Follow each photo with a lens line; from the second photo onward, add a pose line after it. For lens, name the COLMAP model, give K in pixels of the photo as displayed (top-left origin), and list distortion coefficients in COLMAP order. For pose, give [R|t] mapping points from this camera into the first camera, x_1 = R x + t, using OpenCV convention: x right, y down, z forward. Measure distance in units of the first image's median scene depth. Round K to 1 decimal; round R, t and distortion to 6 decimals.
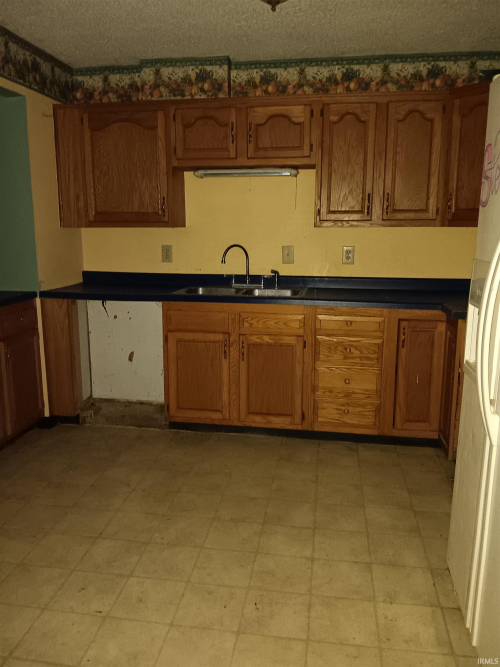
lens RADIAL K [[546.0, 0, 253.6], [0, 546.0, 334.7], [0, 0, 1]] dist [0.061357, -0.140560]
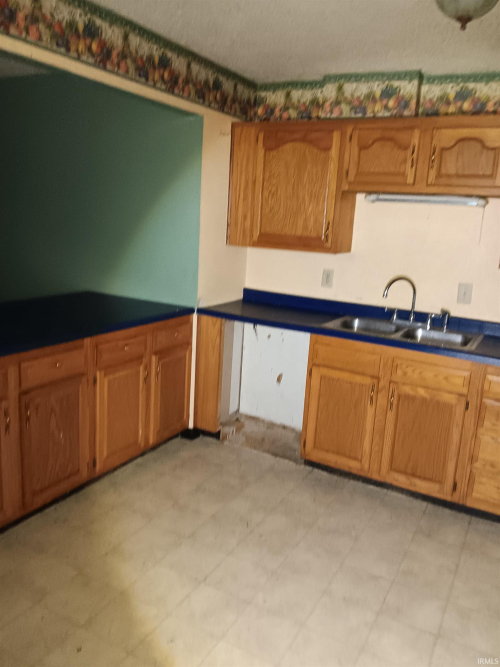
lens RADIAL K [[546.0, 0, 249.2], [0, 546.0, 330.6], [0, 0, 1]] dist [0.061357, -0.140560]
pose [[0.935112, 0.127306, -0.330696, 0.042845], [-0.124387, 0.991778, 0.030068, -0.079310], [0.331804, 0.013017, 0.943258, 0.073954]]
